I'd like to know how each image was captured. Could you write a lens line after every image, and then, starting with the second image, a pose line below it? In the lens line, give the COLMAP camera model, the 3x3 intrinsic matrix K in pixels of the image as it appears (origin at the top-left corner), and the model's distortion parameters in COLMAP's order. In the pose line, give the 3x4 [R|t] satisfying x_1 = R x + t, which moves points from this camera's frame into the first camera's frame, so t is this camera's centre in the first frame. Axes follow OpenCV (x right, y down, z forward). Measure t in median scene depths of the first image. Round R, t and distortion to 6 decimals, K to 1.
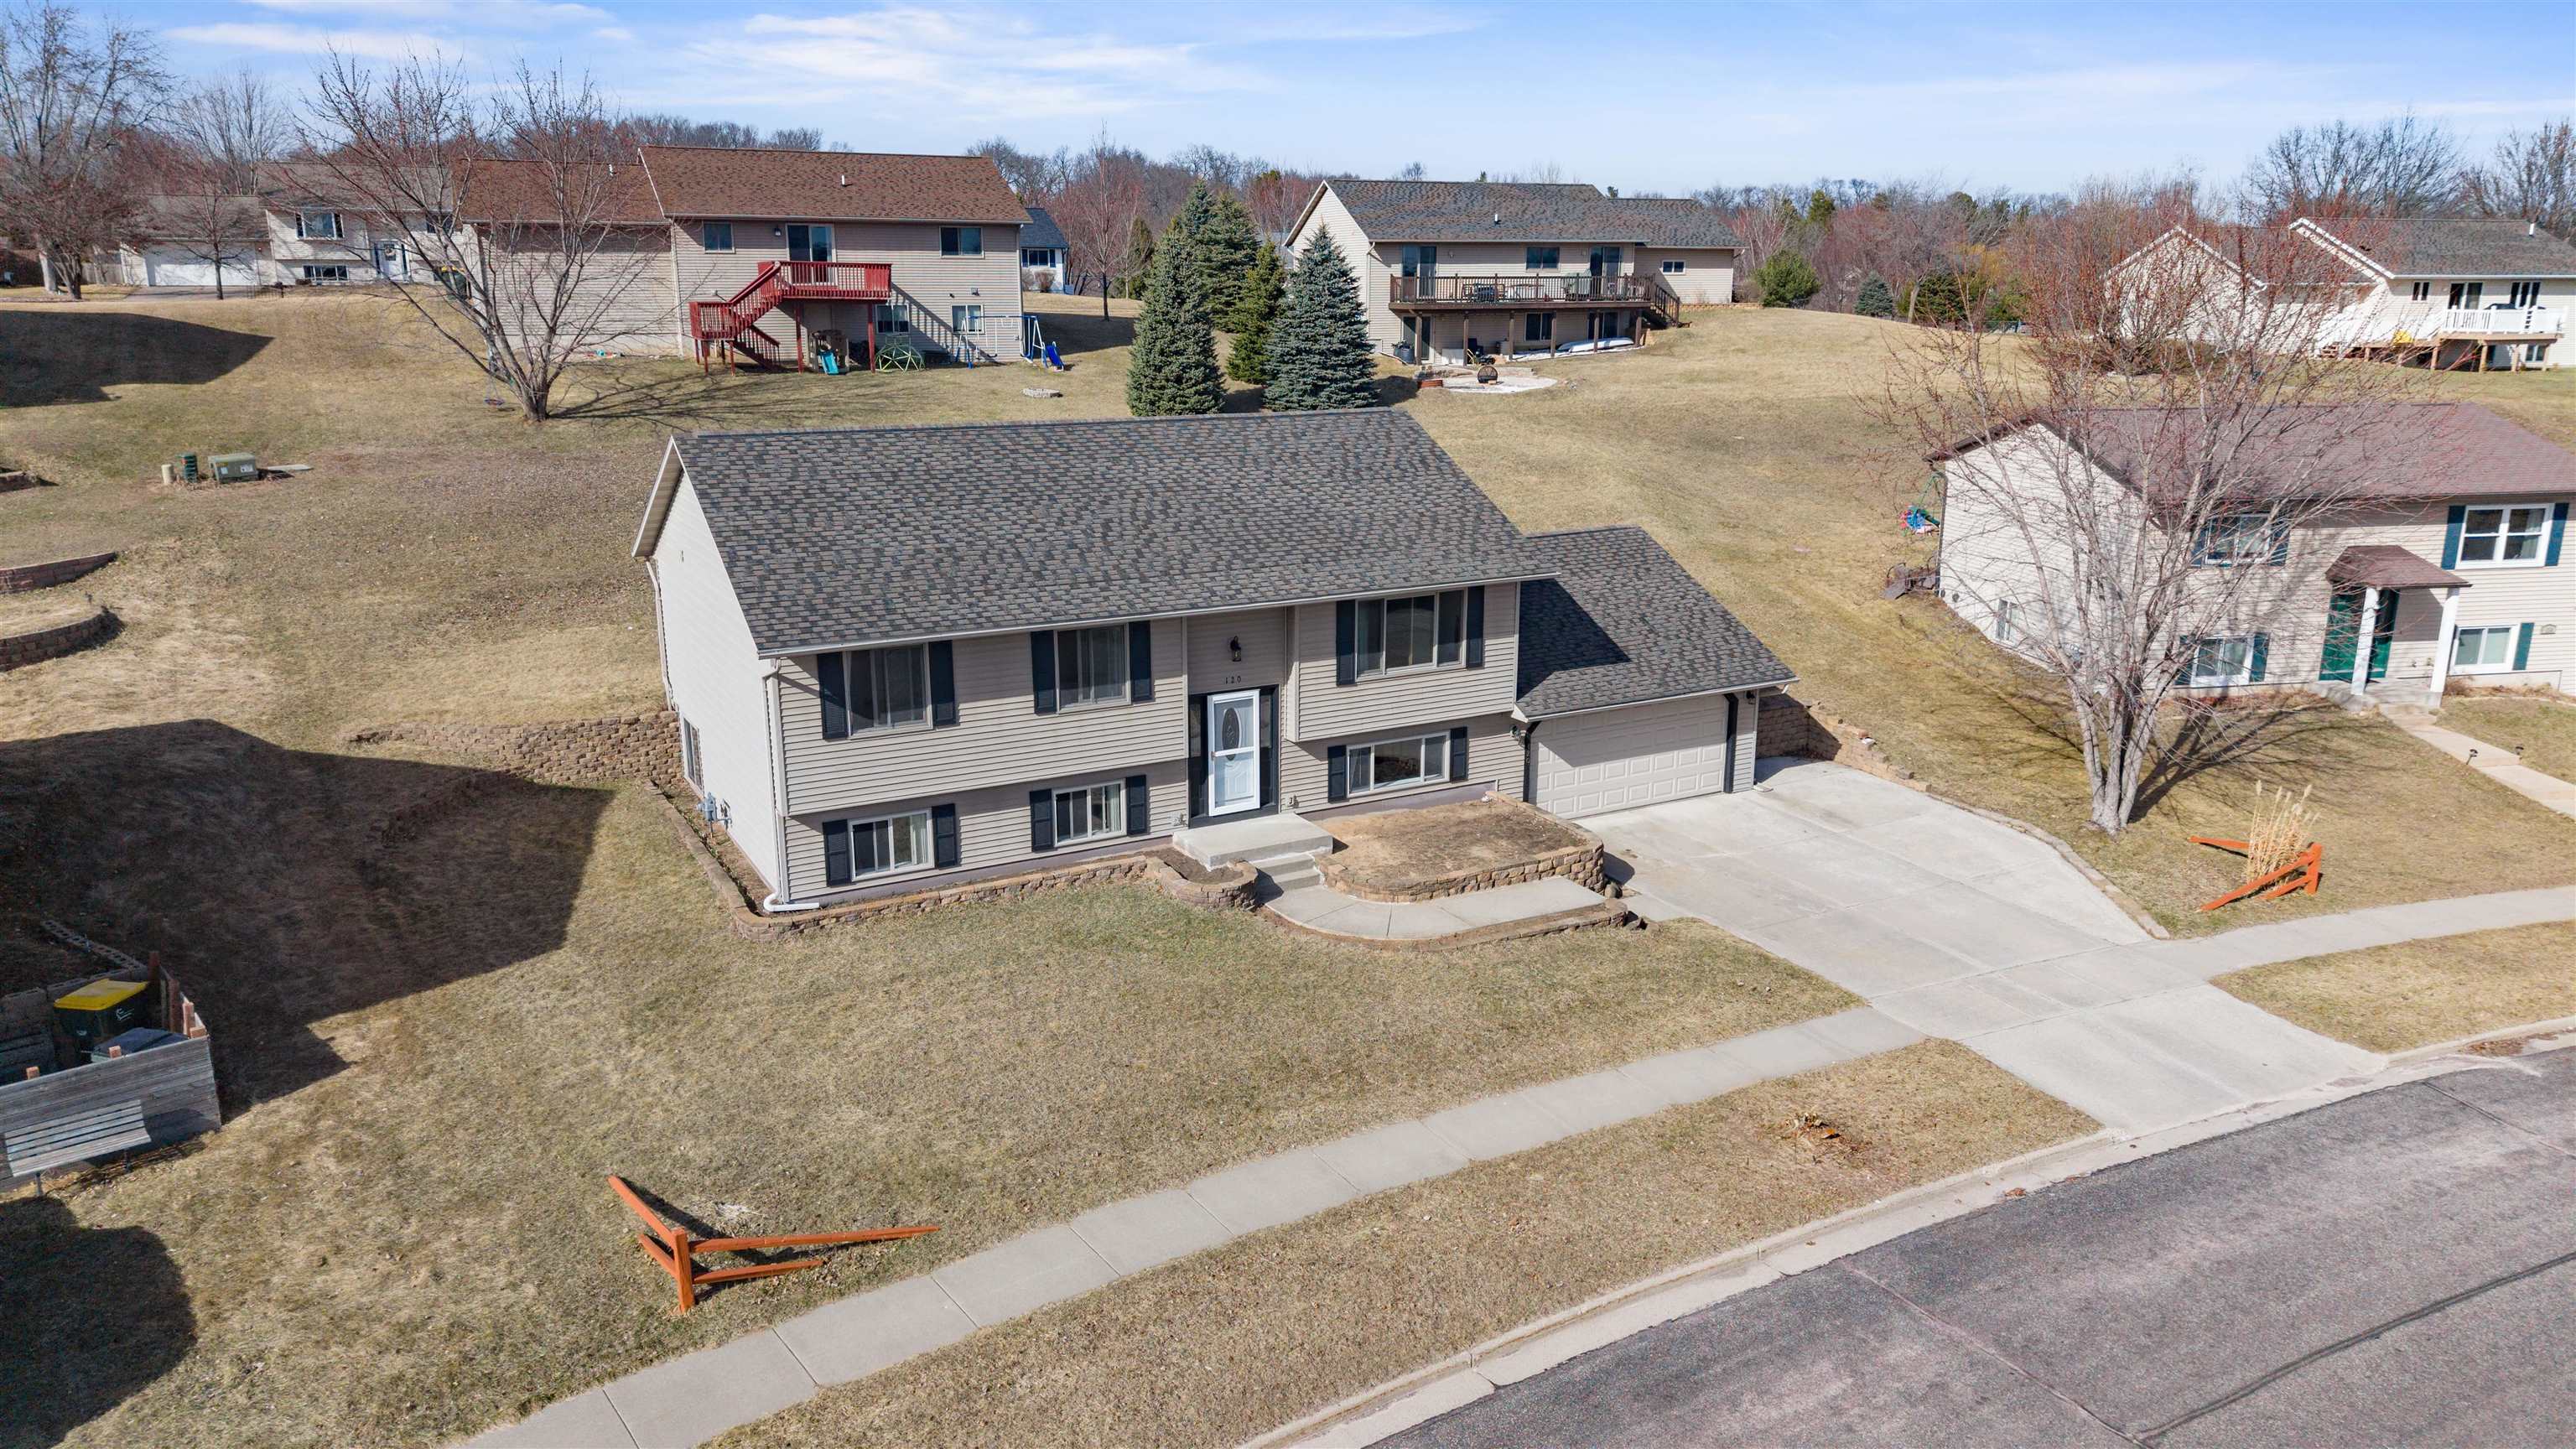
lens RADIAL K [[1719.8, 0, 1288.0], [0, 1719.8, 724.5], [0, 0, 1]] dist [0.000596, -0.005540]
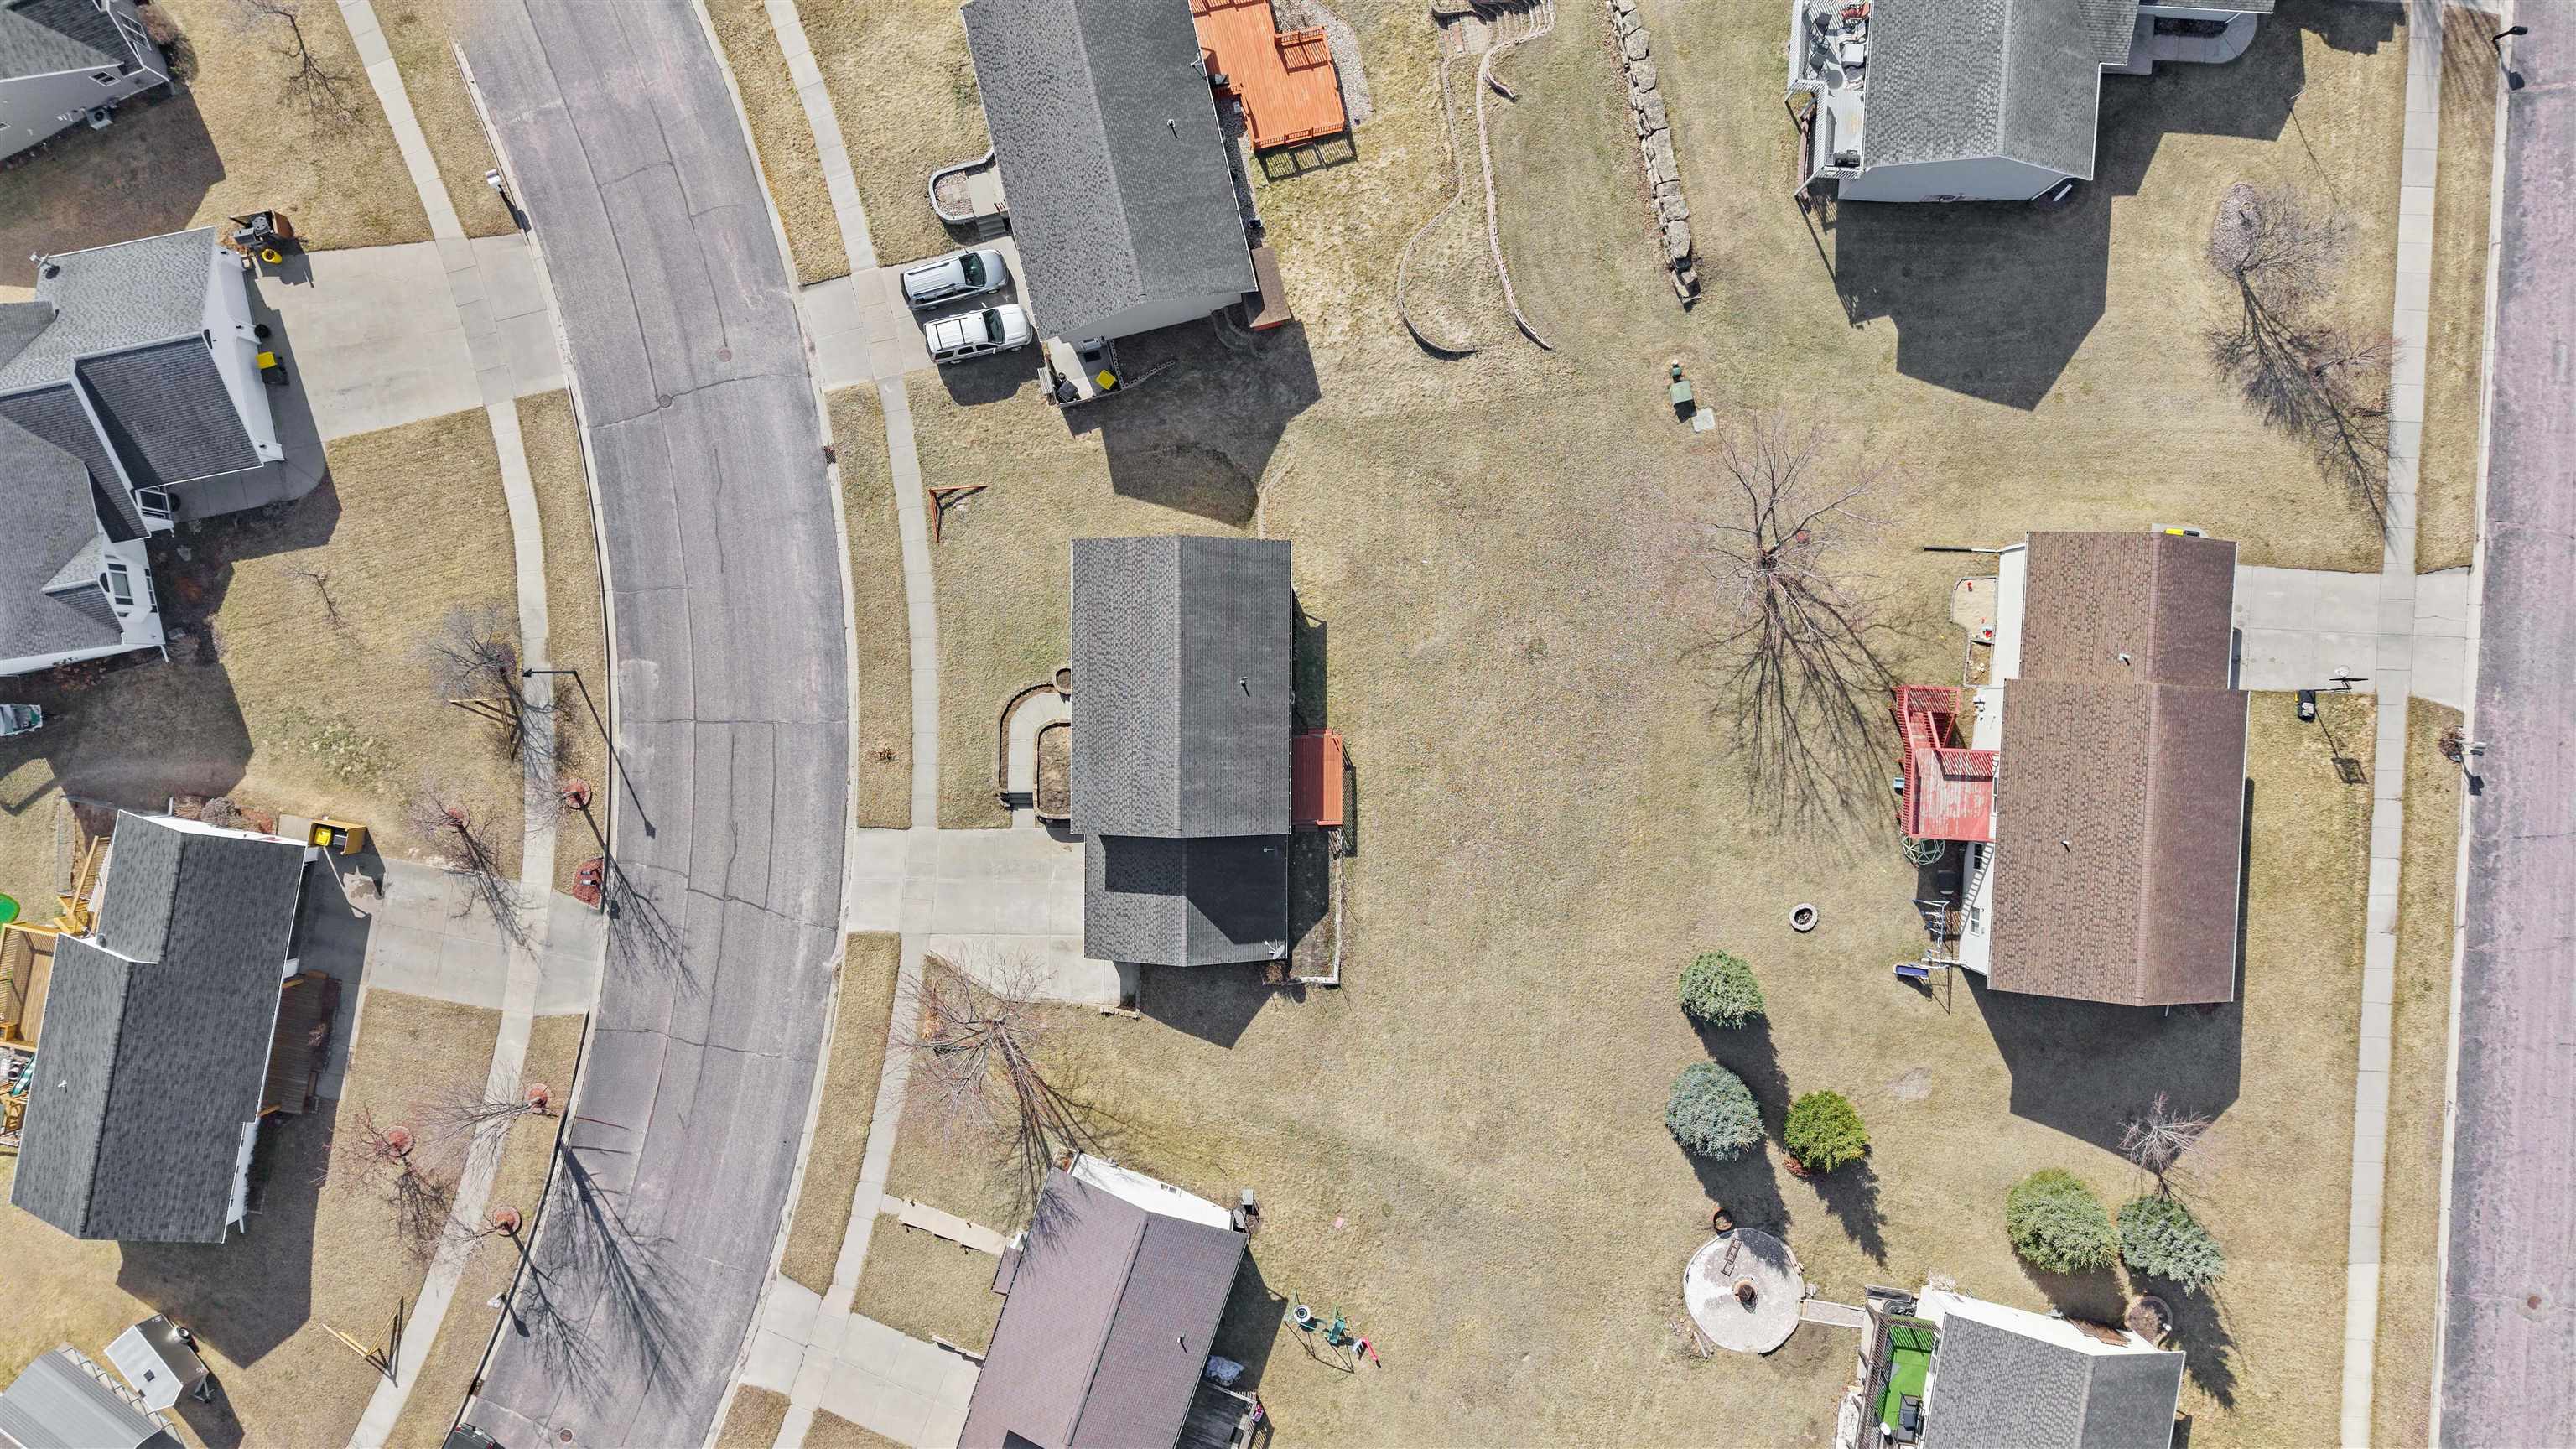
lens RADIAL K [[1719.8, 0, 1288.0], [0, 1719.8, 724.5], [0, 0, 1]] dist [0.000596, -0.005540]
pose [[-0.496818, 0.867753, 0.013253, -0.197424], [-0.209353, -0.134653, 0.968525, -2.812580], [0.842225, 0.478406, 0.248565, 0.558891]]
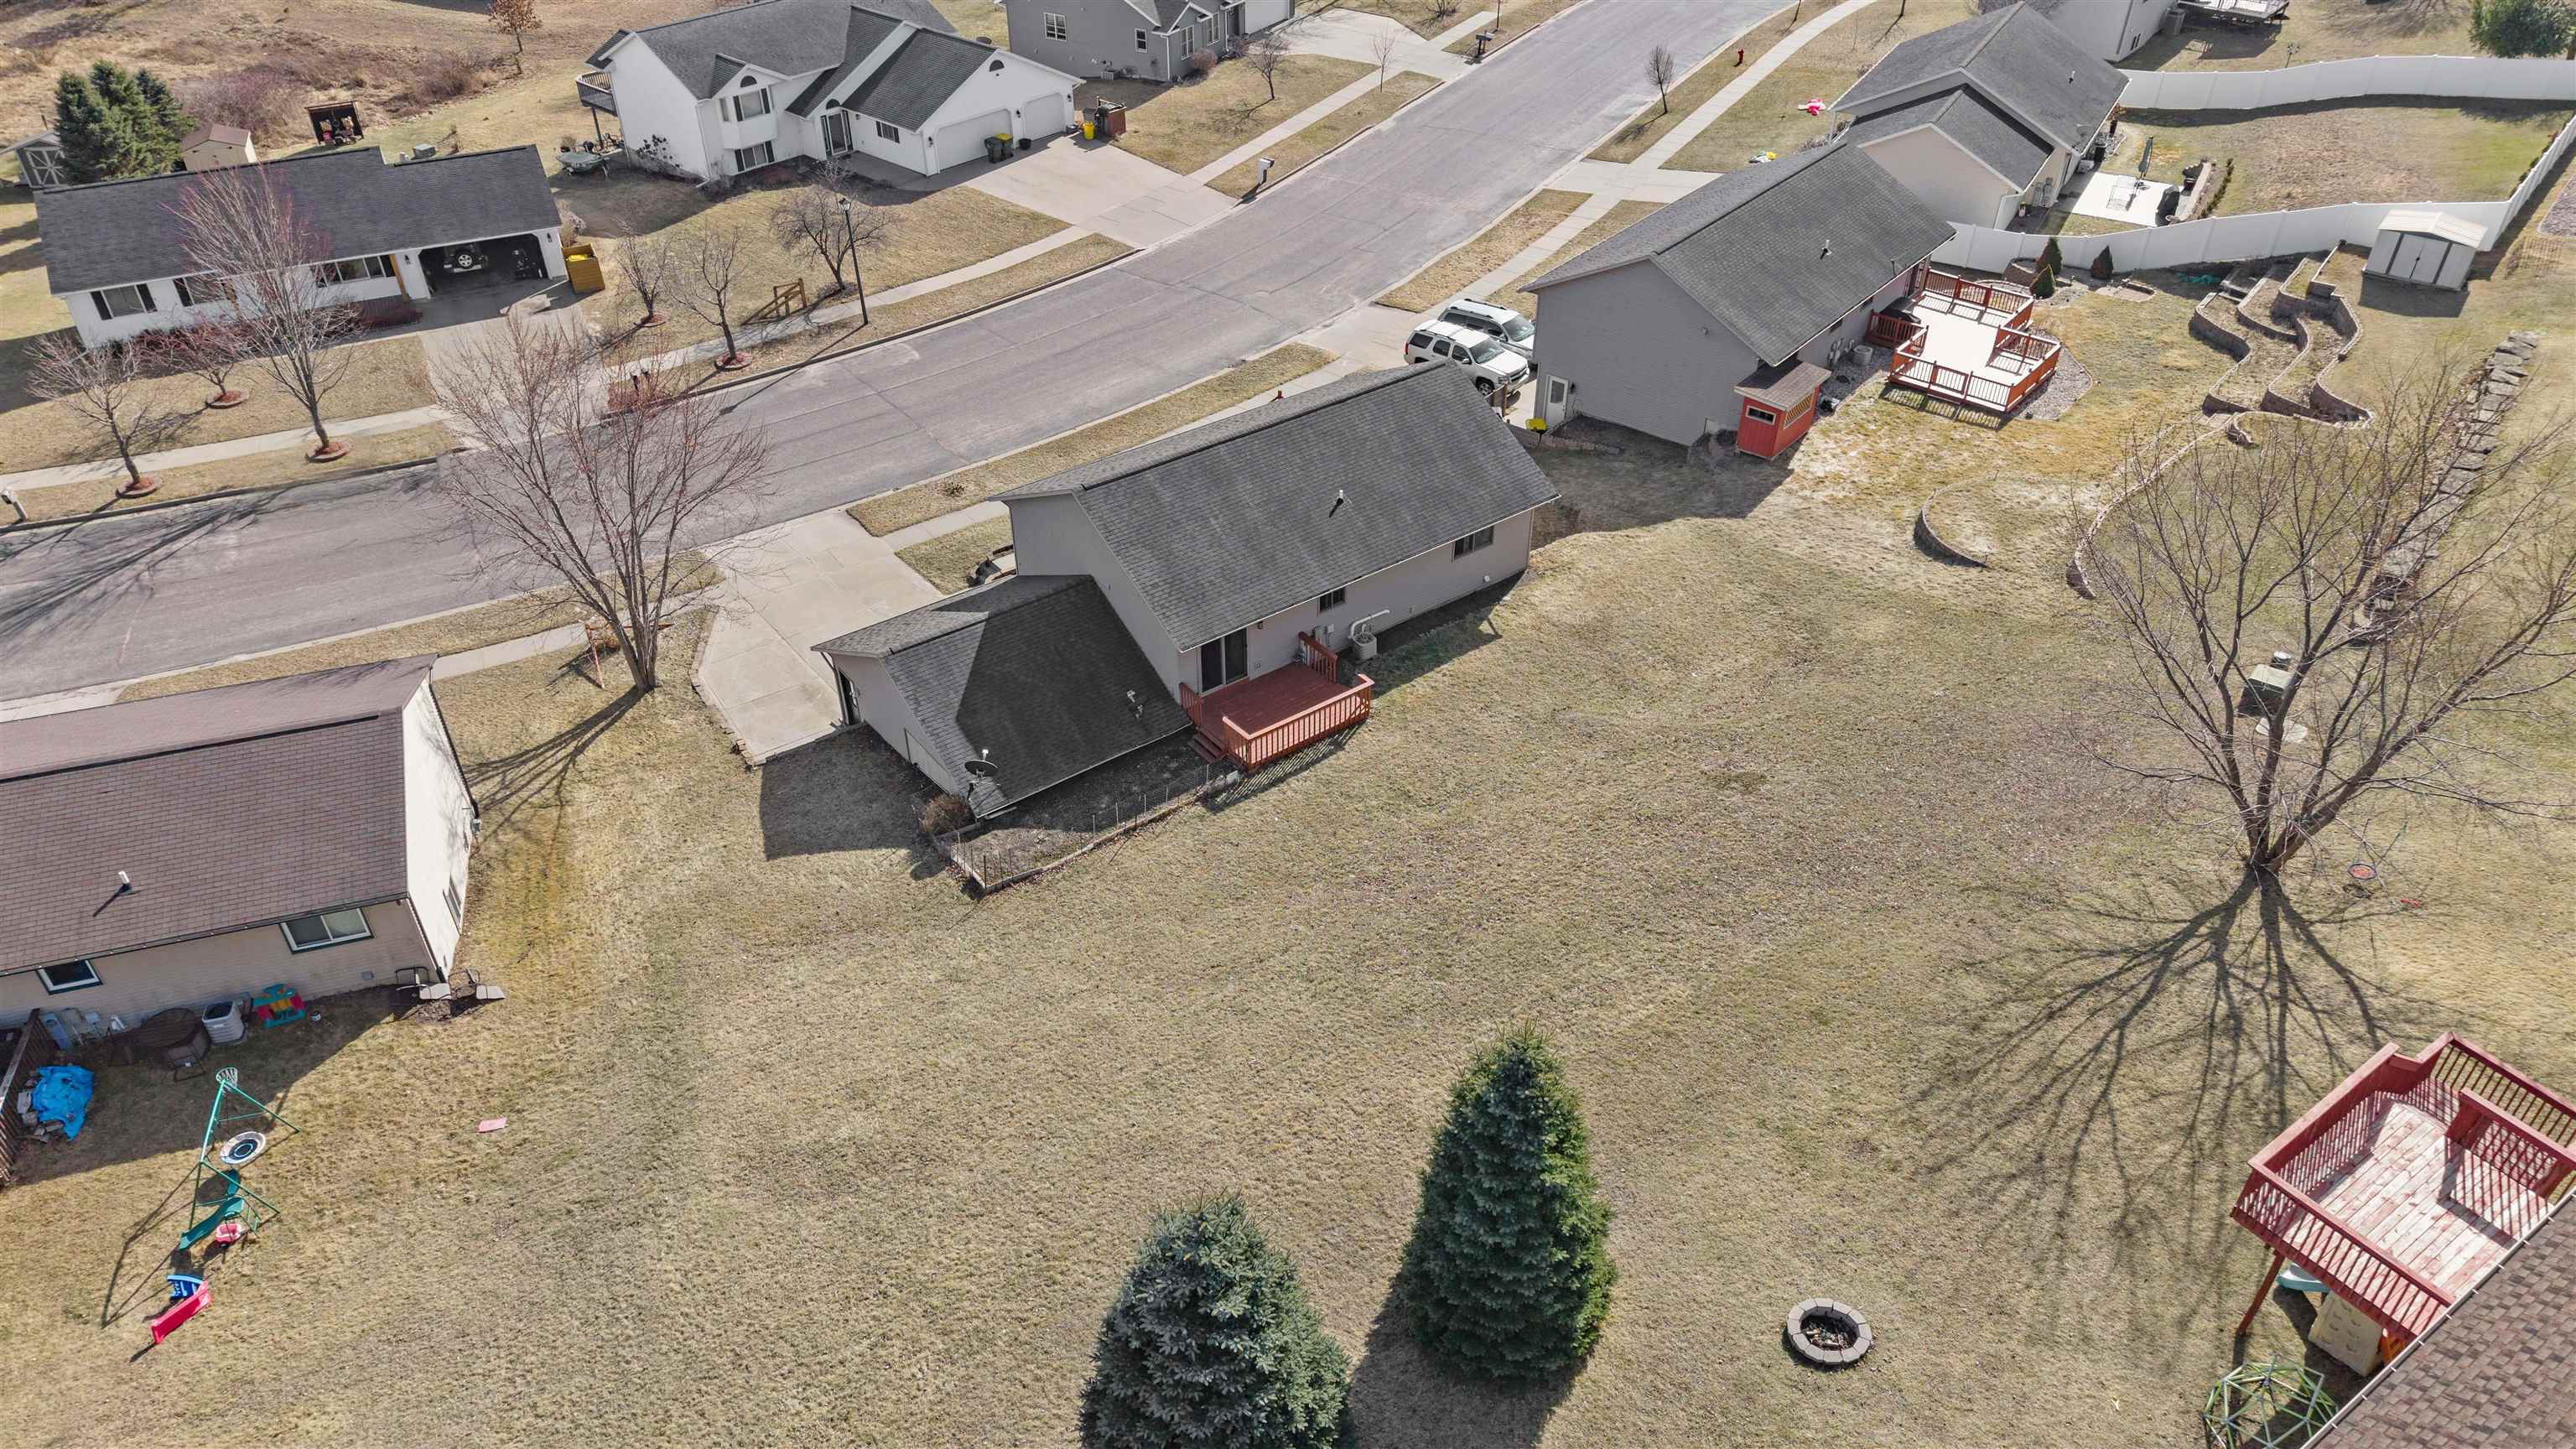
lens RADIAL K [[1719.8, 0, 1288.0], [0, 1719.8, 724.5], [0, 0, 1]] dist [0.000596, -0.005540]
pose [[-0.991427, 0.077232, -0.105395, 0.063143], [-0.033267, 0.630831, 0.775207, -1.320178], [0.126357, 0.772067, -0.622853, 2.351324]]
